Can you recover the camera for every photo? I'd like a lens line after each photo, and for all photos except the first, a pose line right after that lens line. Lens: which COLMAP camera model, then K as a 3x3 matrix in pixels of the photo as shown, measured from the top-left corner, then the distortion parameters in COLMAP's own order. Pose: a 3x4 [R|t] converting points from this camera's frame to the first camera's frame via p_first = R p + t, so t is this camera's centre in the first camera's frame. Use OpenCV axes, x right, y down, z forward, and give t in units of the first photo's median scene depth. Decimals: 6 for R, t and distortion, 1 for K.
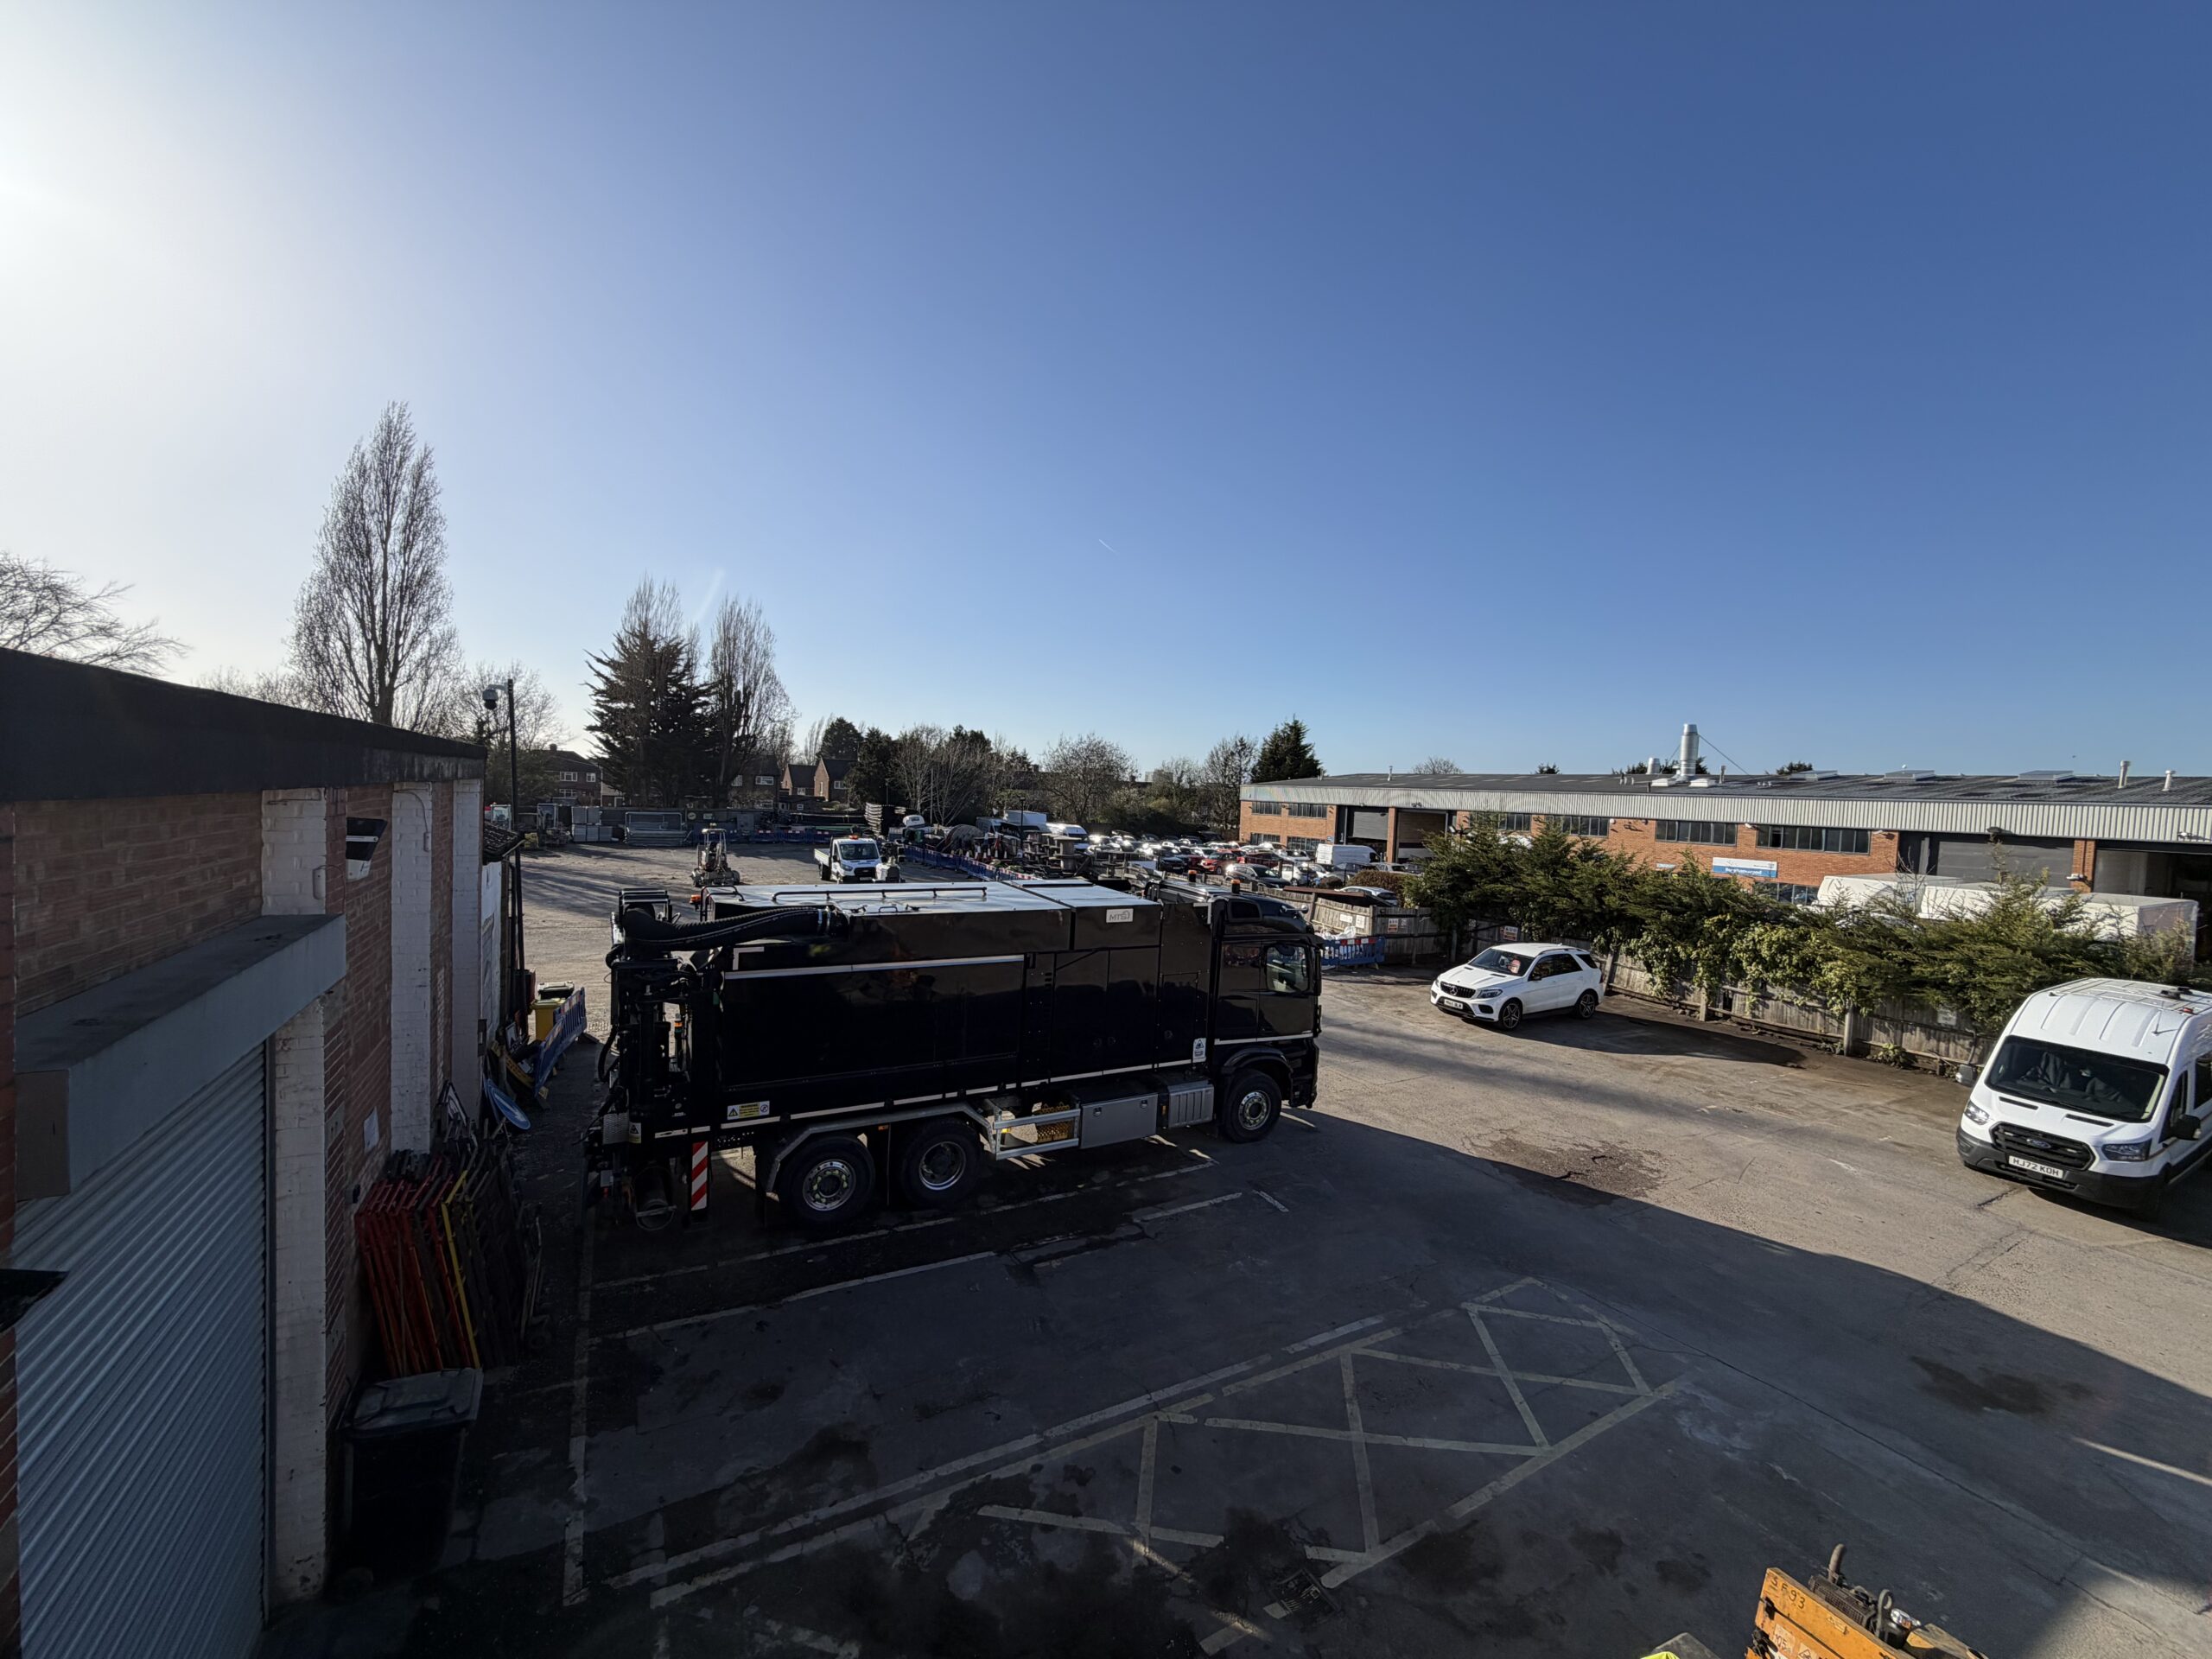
lens RADIAL K [[878.0, 0, 1102.9], [0, 878.0, 840.5], [0, 0, 1]] dist [-0.000347, -0.000268]
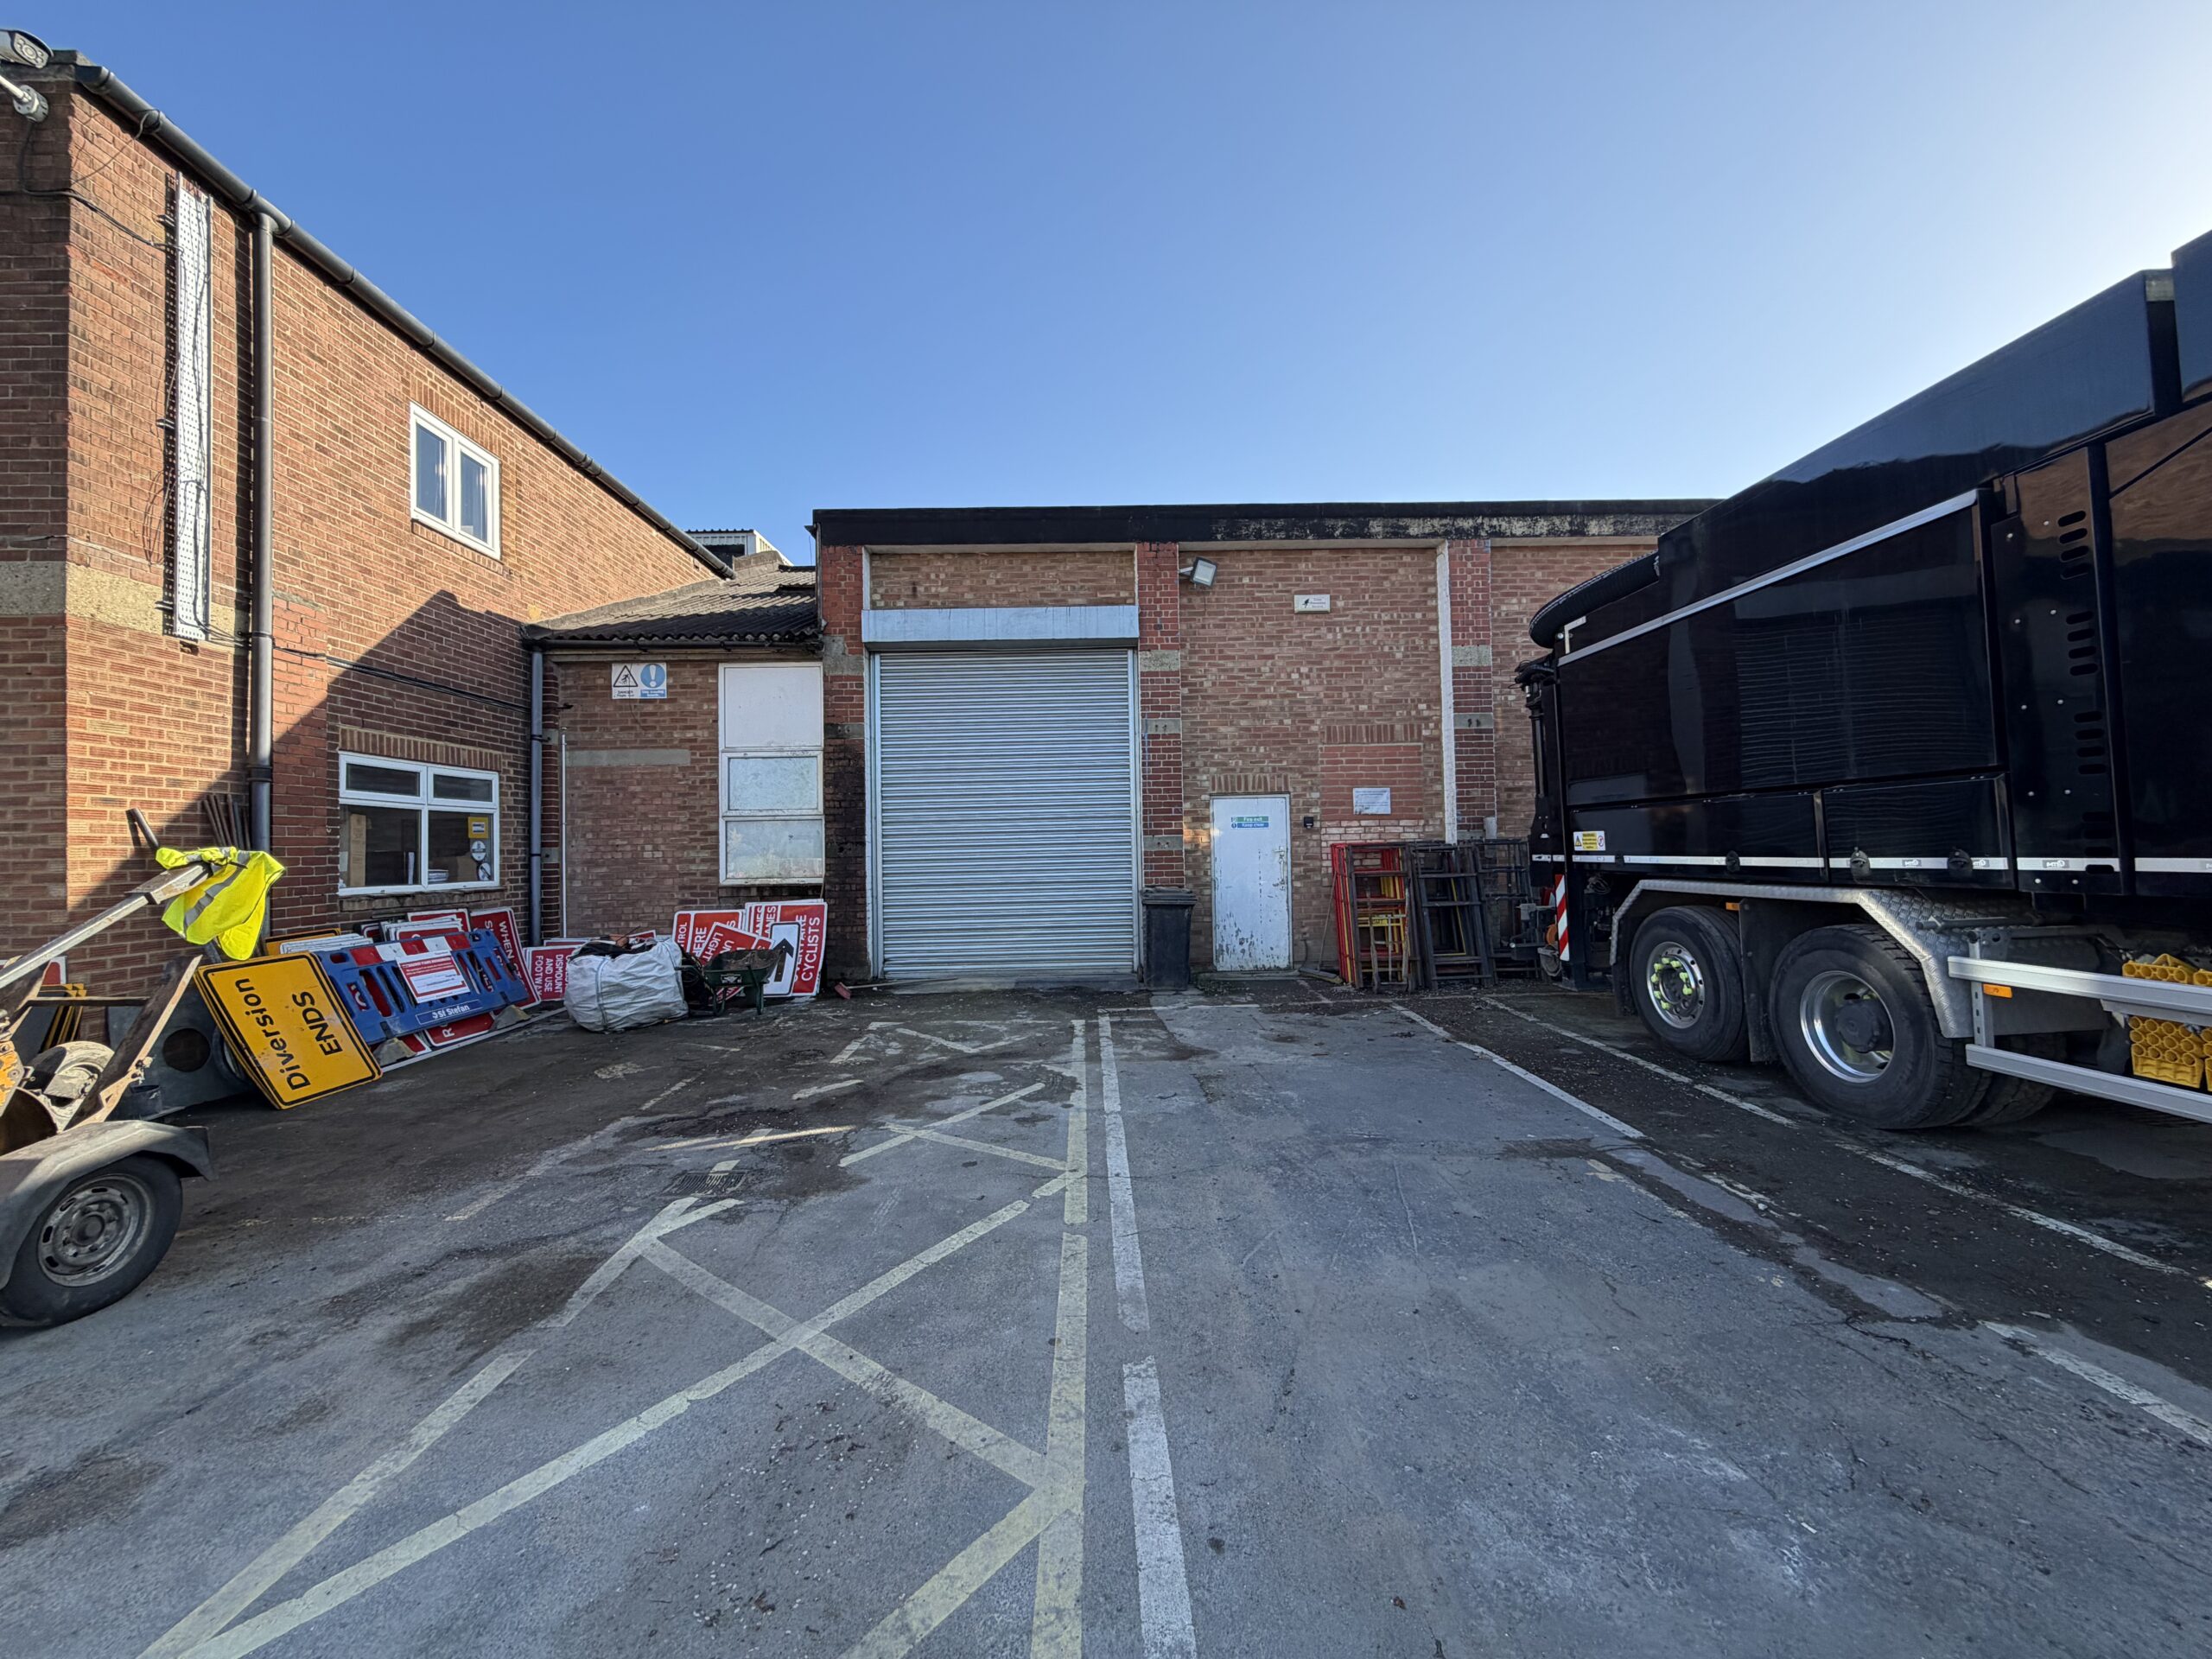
lens RADIAL K [[878.0, 0, 1102.9], [0, 878.0, 840.5], [0, 0, 1]] dist [-0.000347, -0.000268]
pose [[-0.469575, -0.042300, -0.881879, 0.457785], [-0.045543, 0.998682, -0.023652, 0.352006], [0.881717, 0.029057, -0.470883, 1.012557]]
